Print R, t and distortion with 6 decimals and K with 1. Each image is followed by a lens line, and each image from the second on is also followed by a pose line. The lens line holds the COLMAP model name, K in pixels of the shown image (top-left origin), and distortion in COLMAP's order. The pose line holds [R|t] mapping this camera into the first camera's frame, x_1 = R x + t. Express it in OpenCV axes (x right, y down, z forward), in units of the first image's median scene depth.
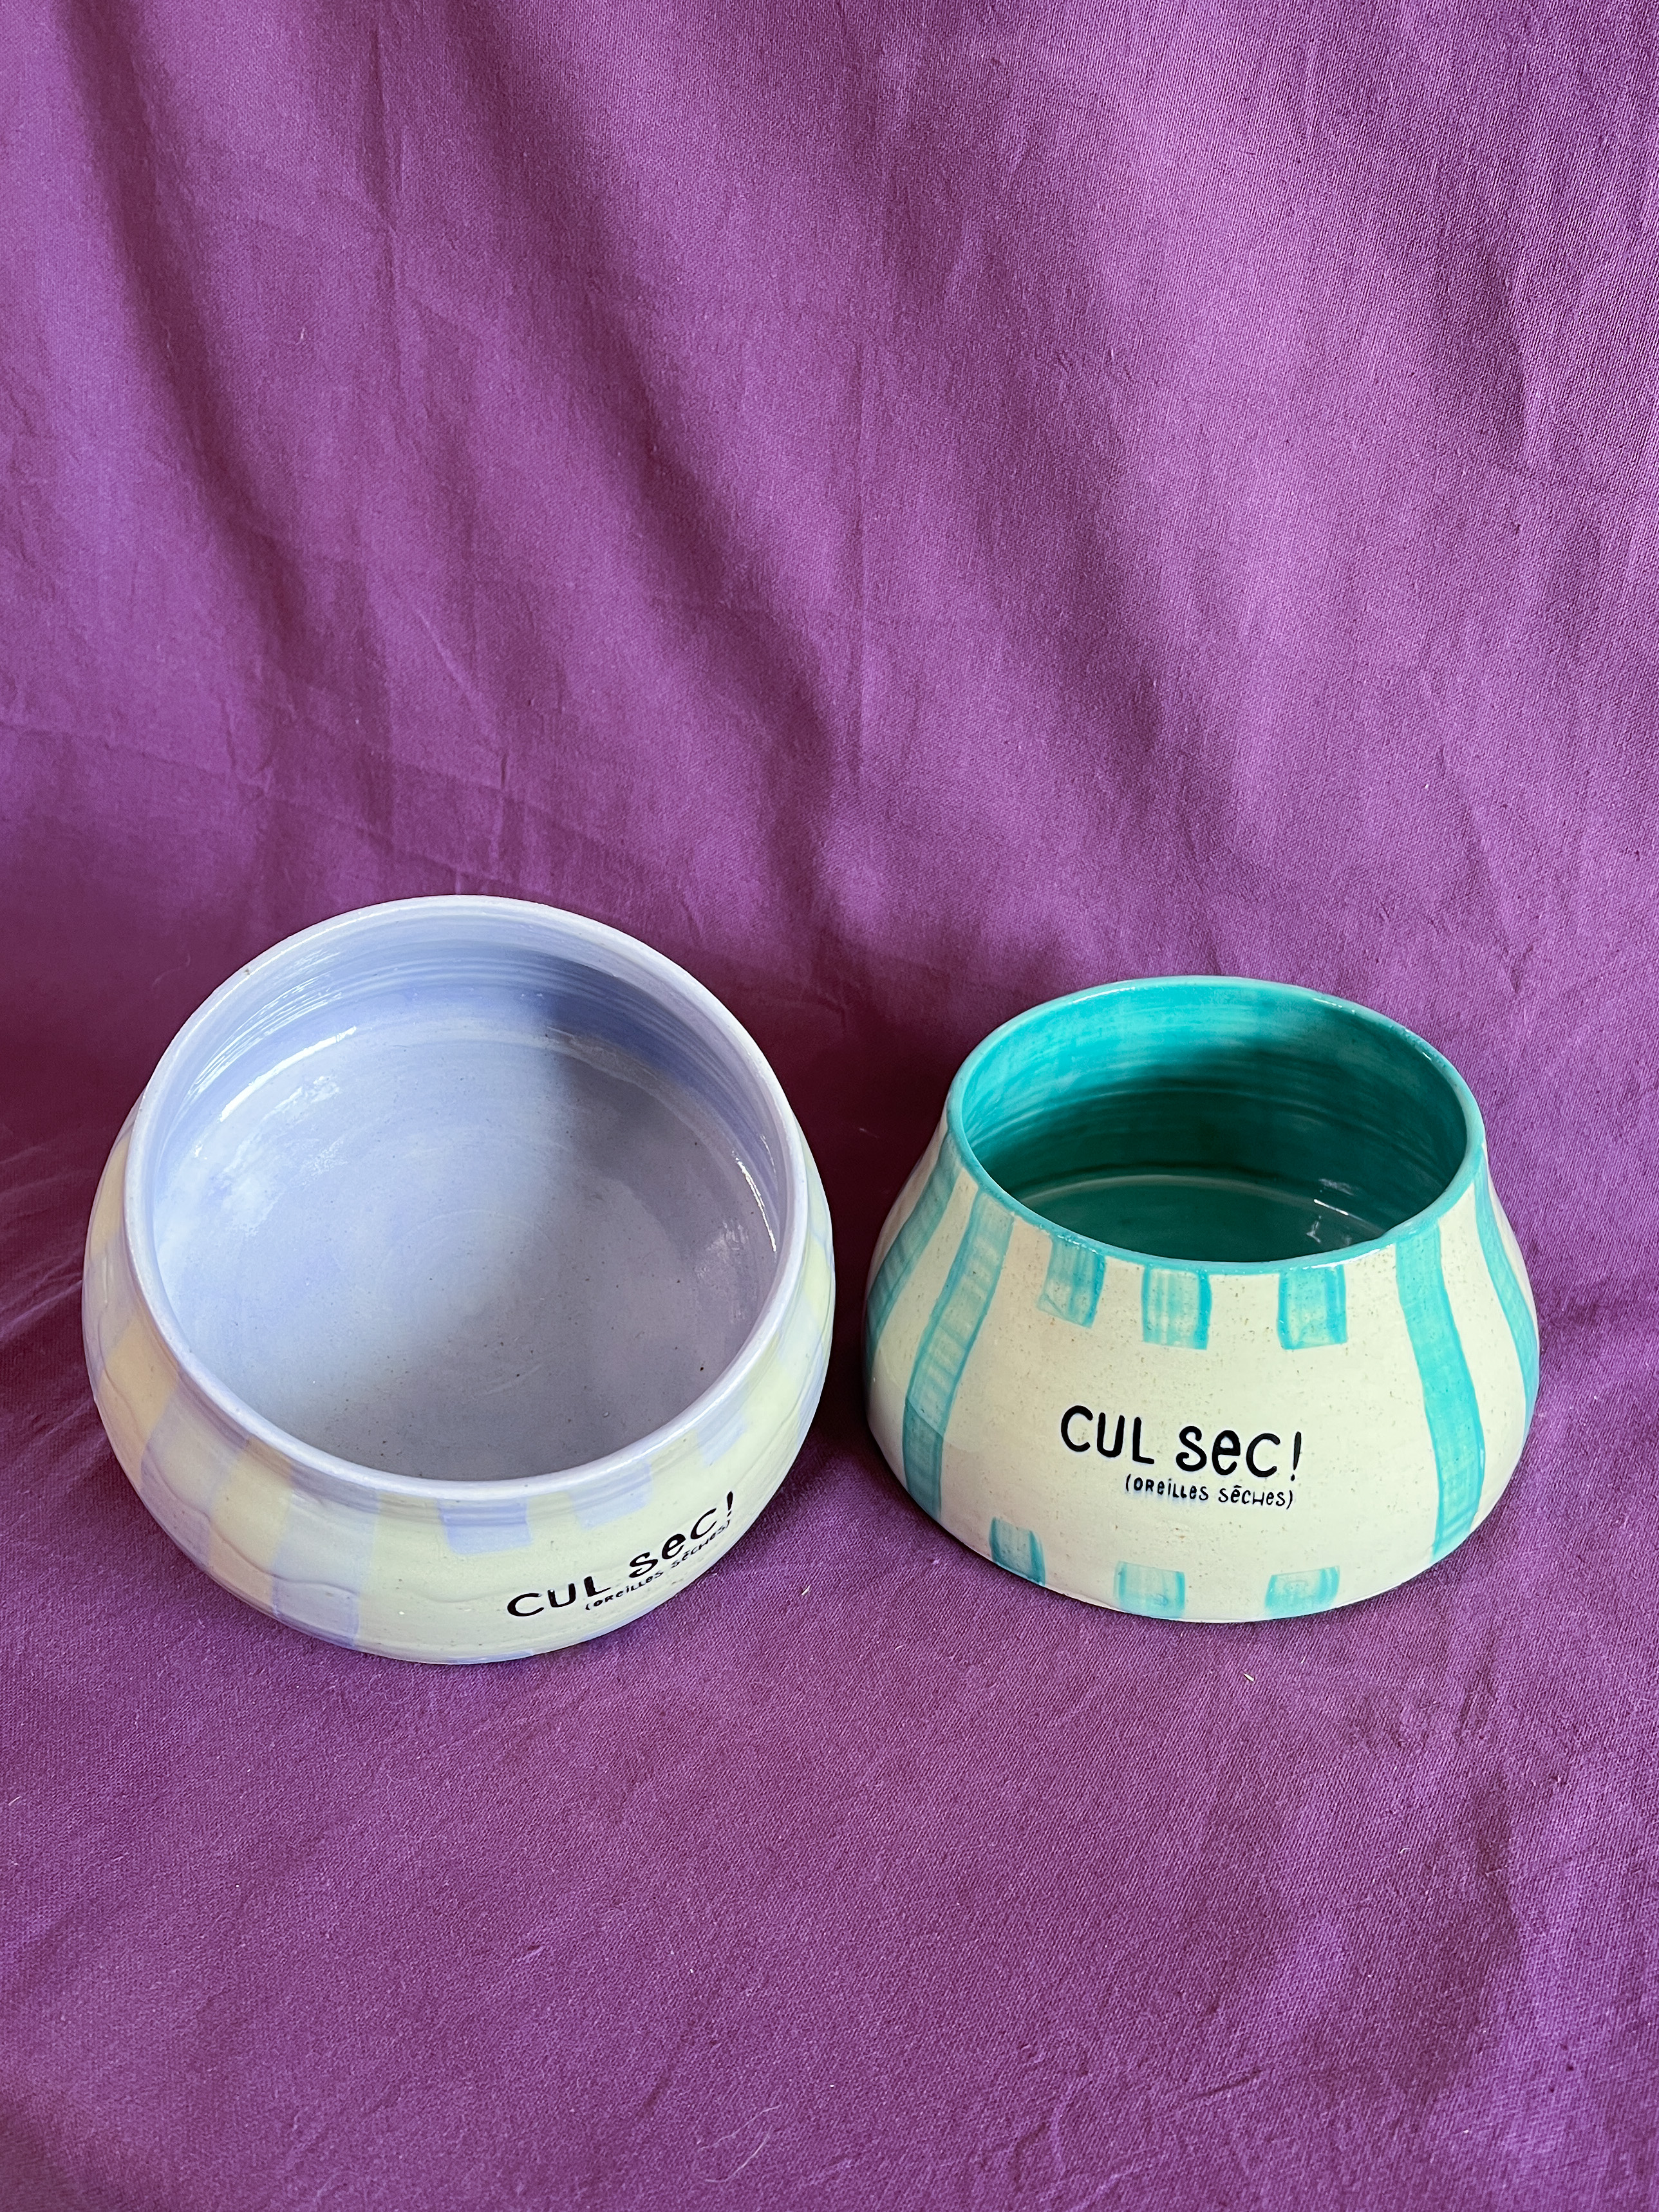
lens RADIAL K [[1989.8, 0, 904.1], [0, 1989.8, 1164.0], [0, 0, 1]] dist [0.055147, -0.075596]
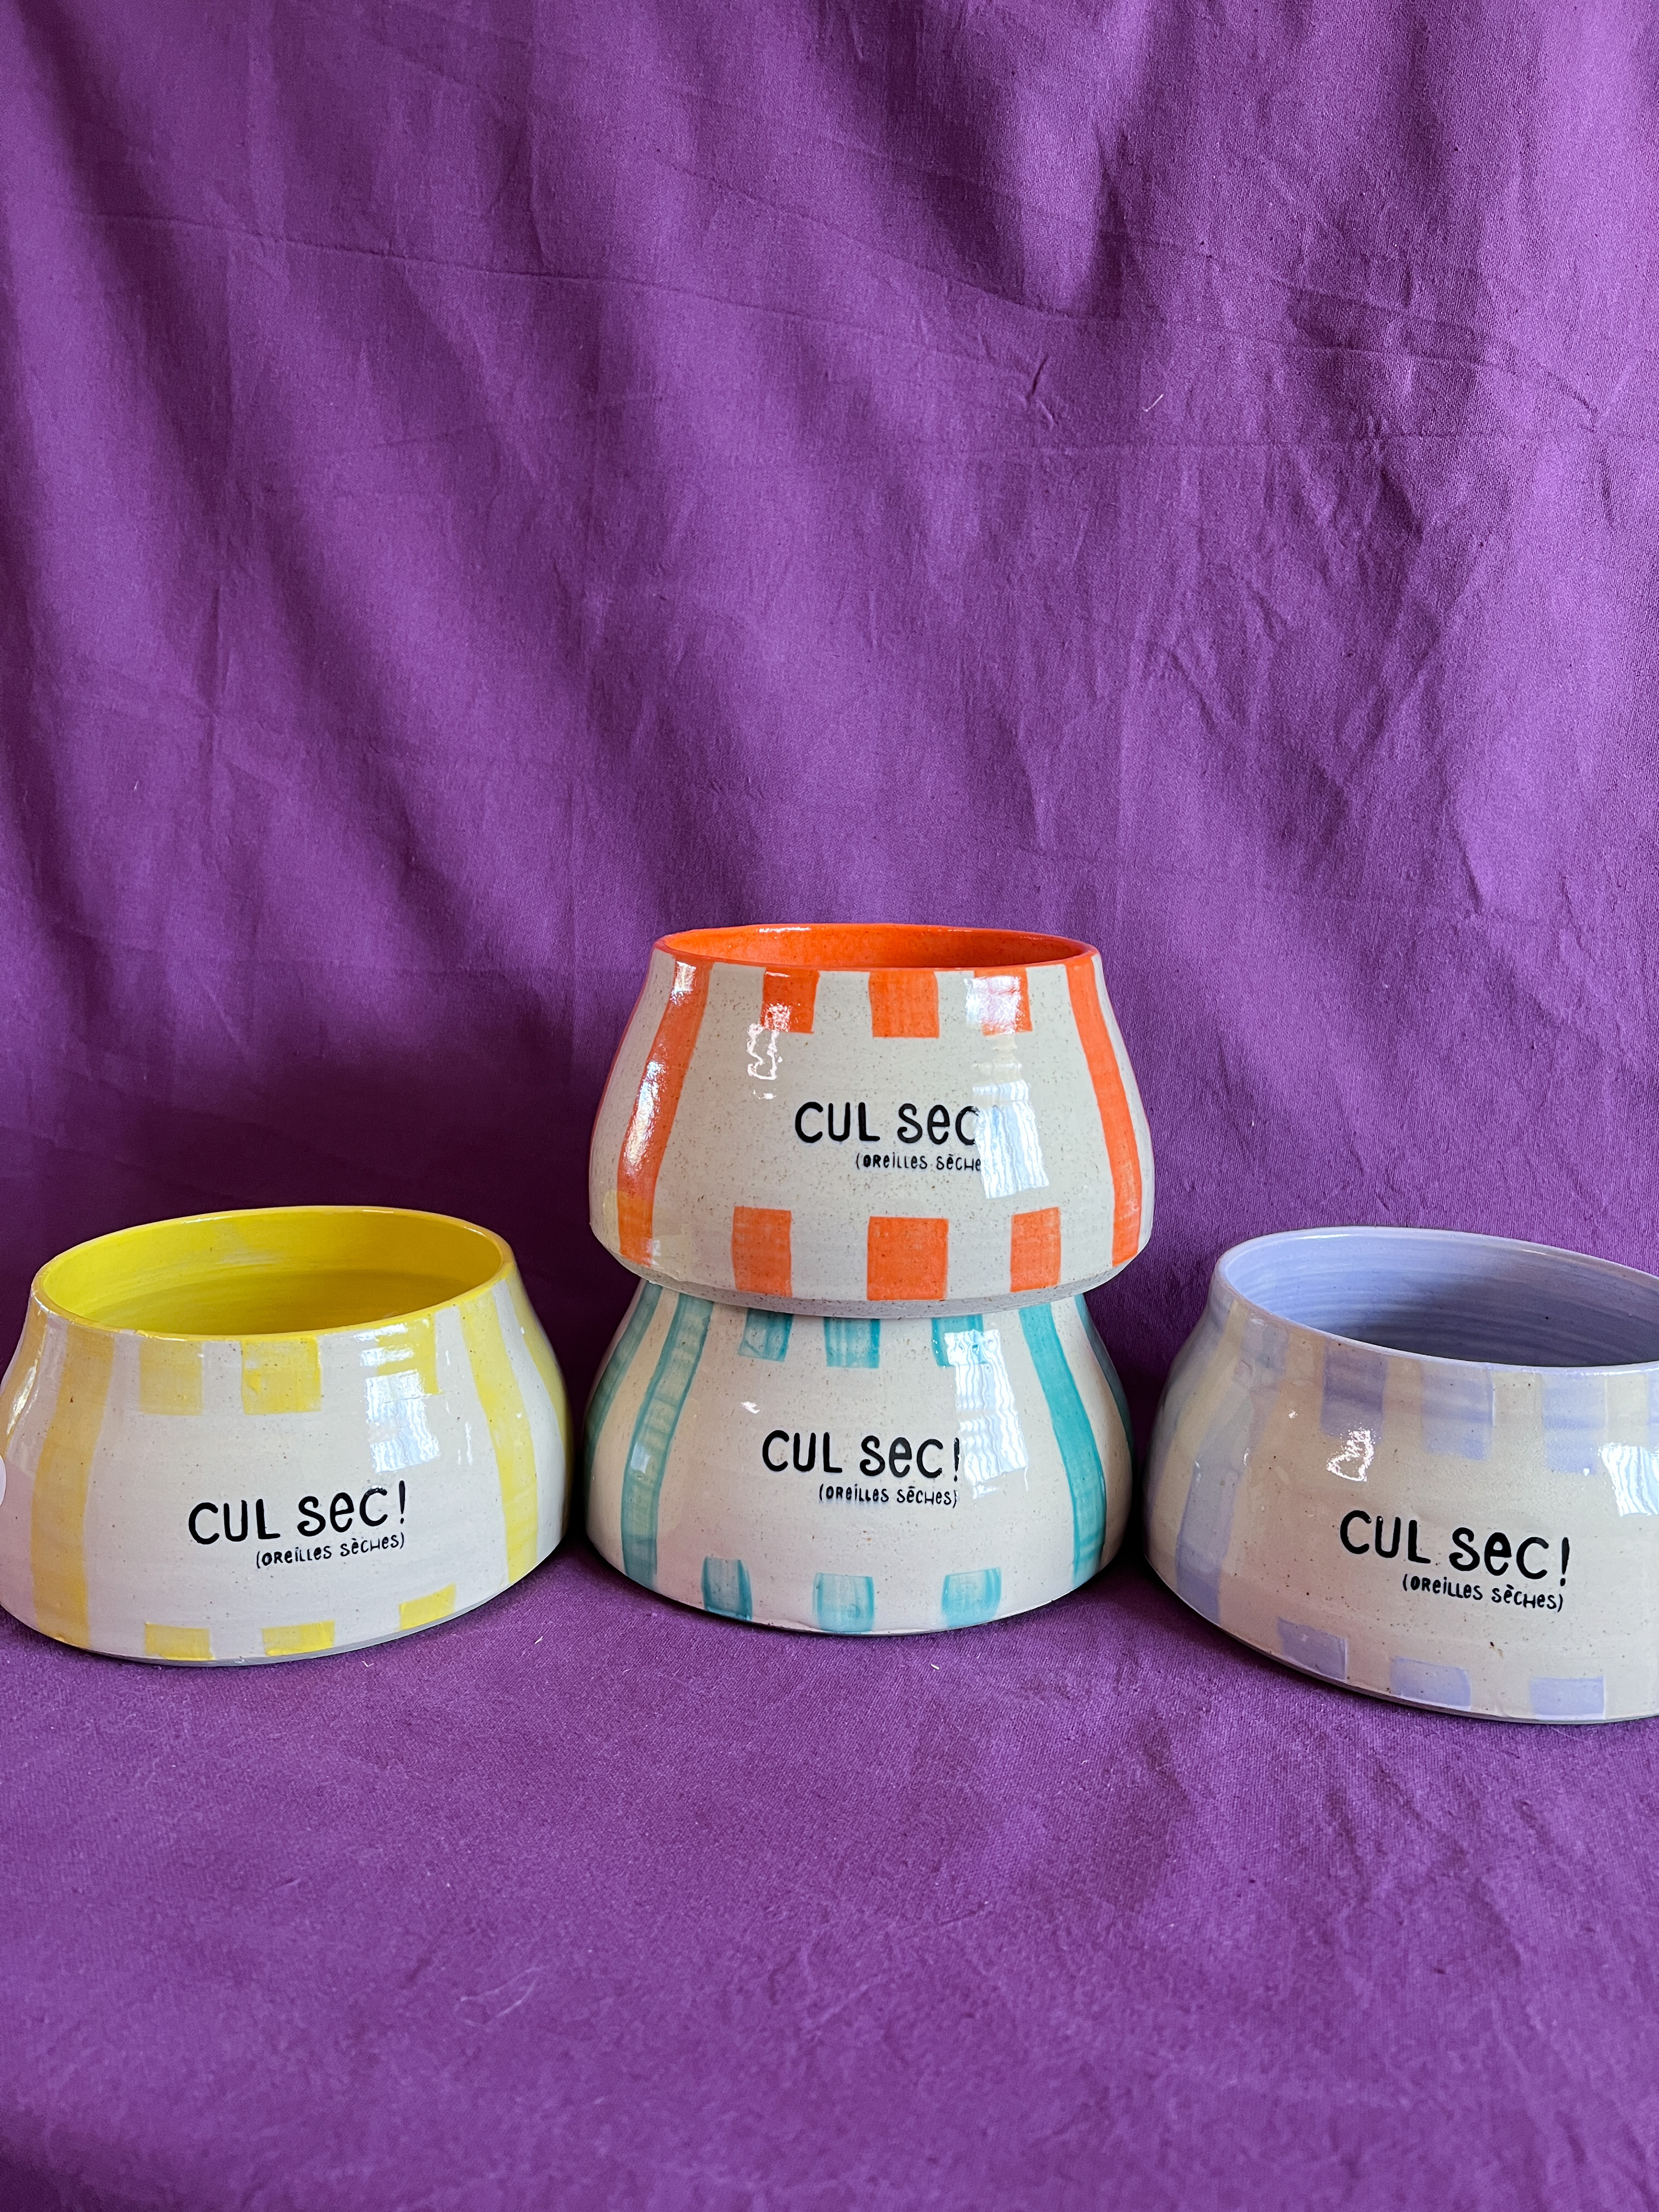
lens RADIAL K [[1685.6, 0, 821.4], [0, 1685.6, 1121.3], [0, 0, 1]] dist [0.027455, -0.035189]
pose [[0.986076, 0.000497, 0.166297, -0.043814], [0.065138, 0.918937, -0.388987, 0.282307], [-0.153010, 0.394403, 0.906109, 0.006309]]
